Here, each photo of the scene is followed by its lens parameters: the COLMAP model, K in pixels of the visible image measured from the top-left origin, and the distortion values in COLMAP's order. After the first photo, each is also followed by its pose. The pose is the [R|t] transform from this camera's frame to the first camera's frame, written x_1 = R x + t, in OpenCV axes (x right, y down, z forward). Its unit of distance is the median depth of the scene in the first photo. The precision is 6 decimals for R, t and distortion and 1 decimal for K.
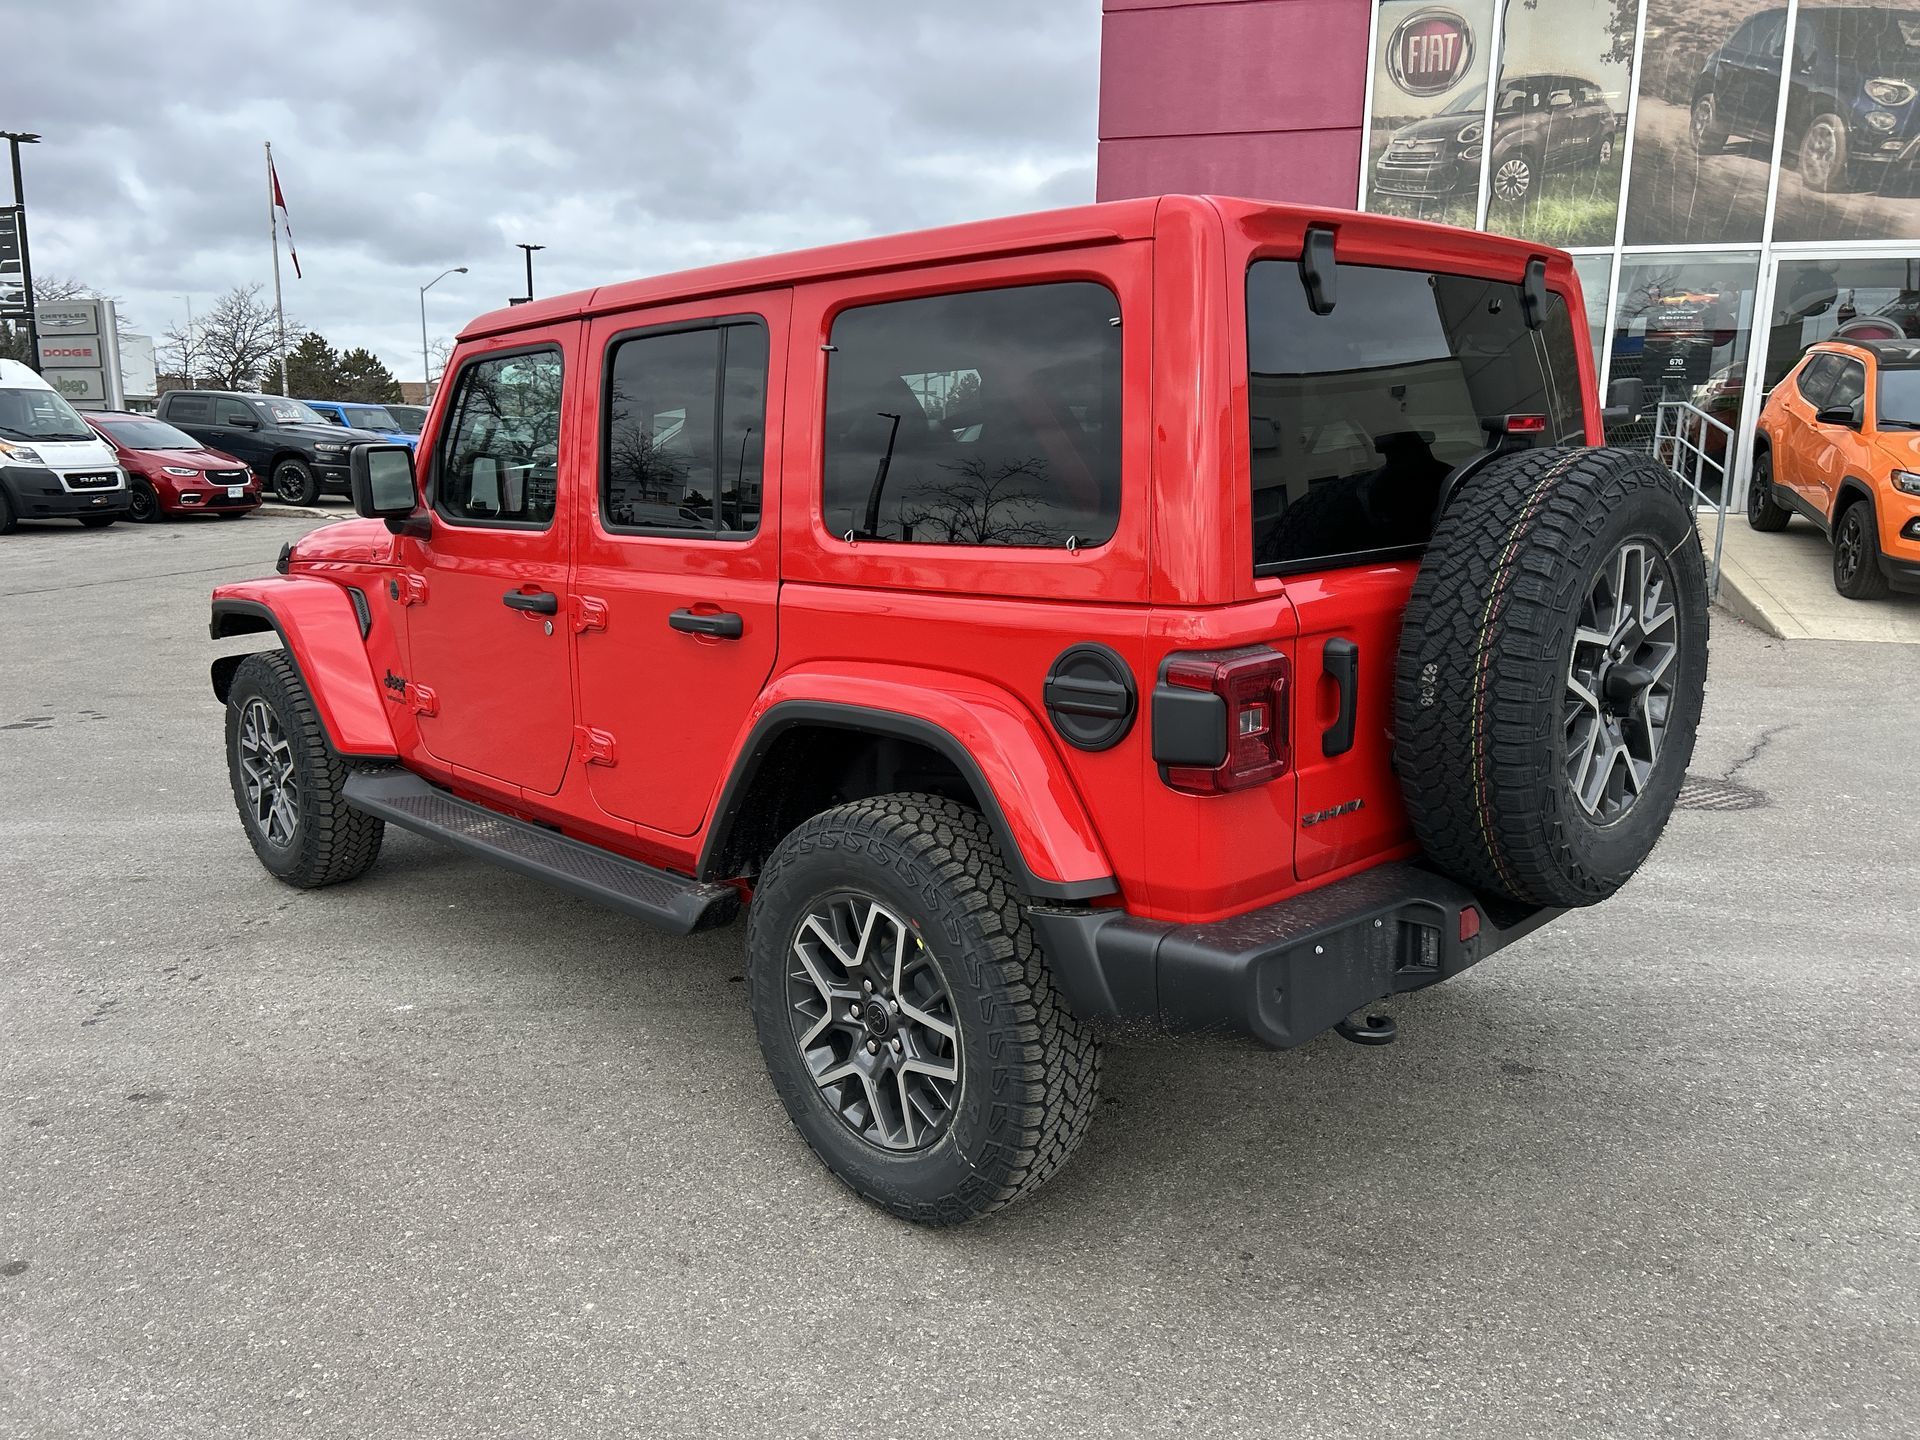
lens RADIAL K [[1442.3, 0, 946.9], [0, 1442.3, 712.1], [0, 0, 1]] dist [0.064462, -0.068418]
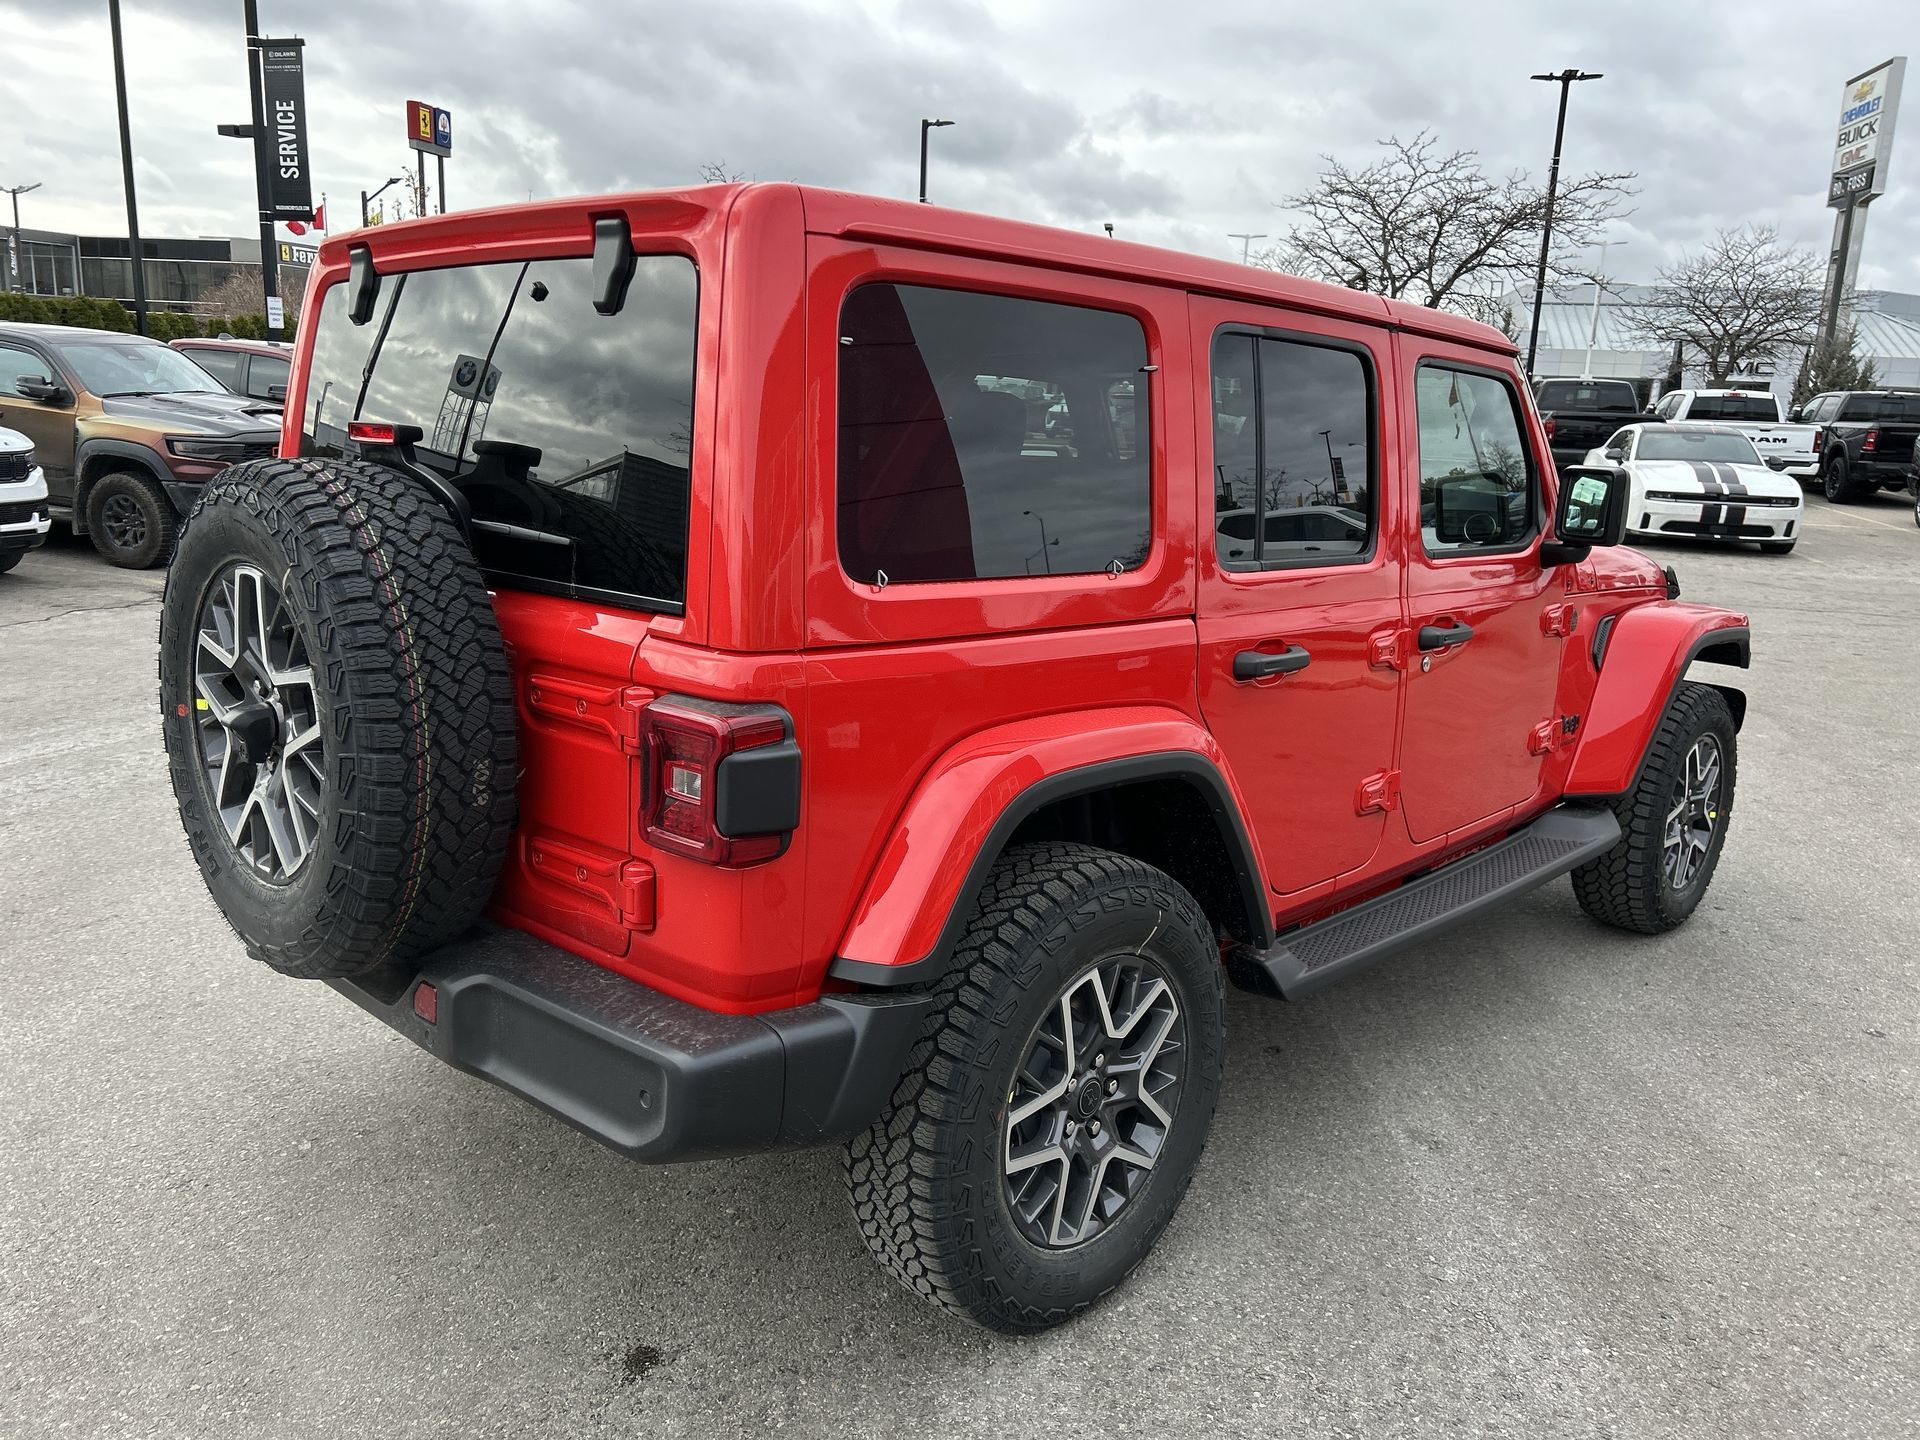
lens RADIAL K [[1442.3, 0, 945.9], [0, 1442.3, 696.5], [0, 0, 1]] dist [0.064462, -0.068418]
pose [[0.025732, 0.203172, -0.978805, 0.951053], [-0.225516, 0.955069, 0.192316, -0.213871], [0.973900, 0.215788, 0.070394, 0.955310]]
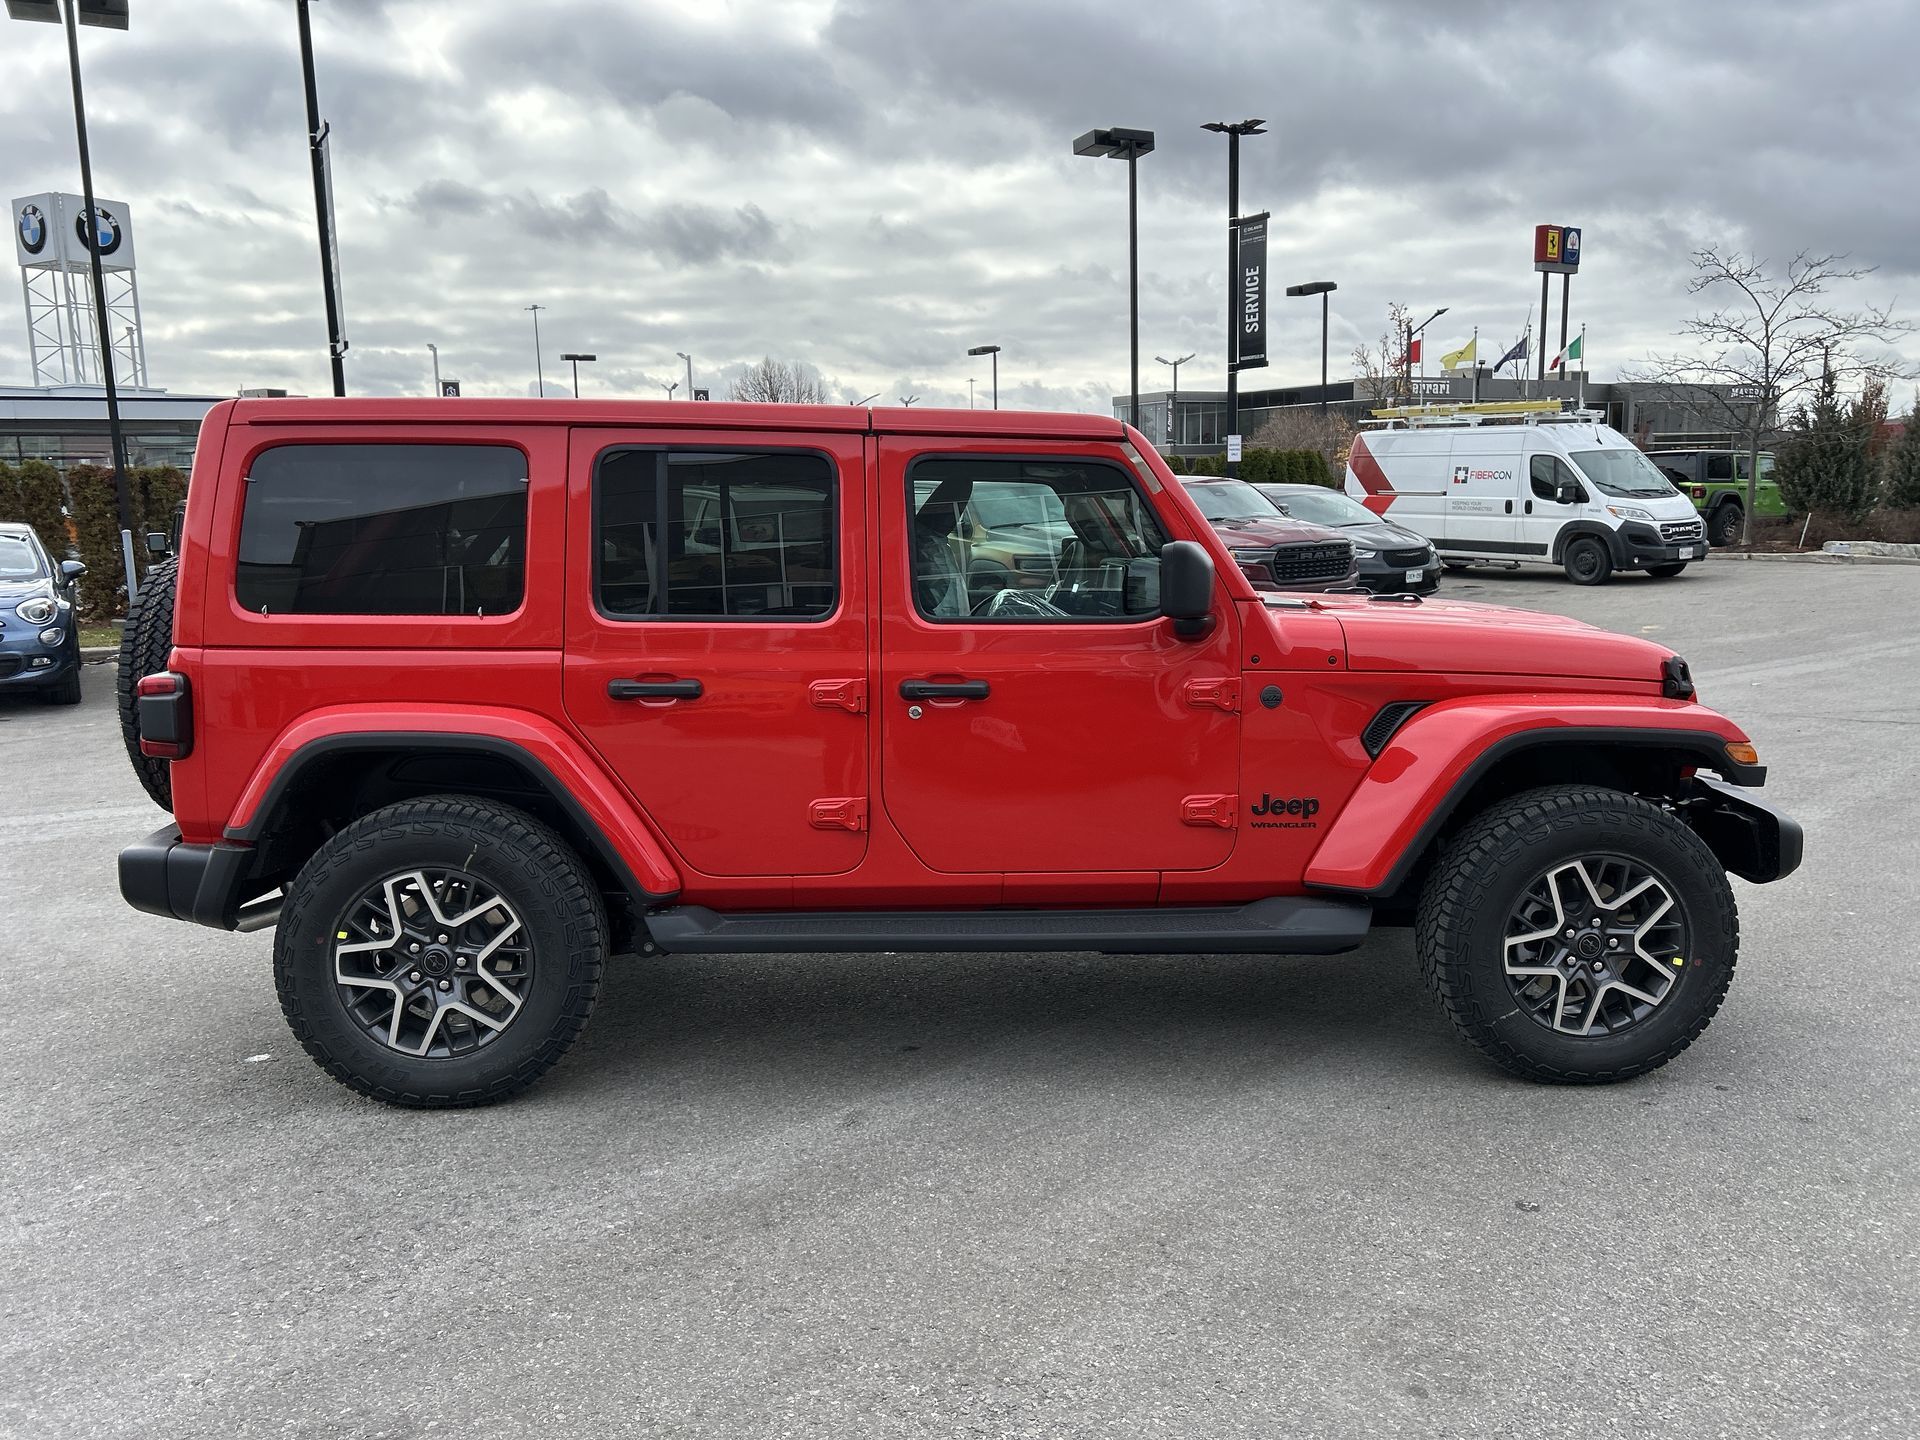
lens RADIAL K [[1442.3, 0, 945.5], [0, 1442.3, 703.0], [0, 0, 1]] dist [0.064462, -0.068418]
pose [[-0.666136, 0.113391, -0.737160, 0.822489], [-0.125230, 0.957339, 0.260423, -0.409334], [0.735242, 0.265792, -0.623518, 1.977323]]
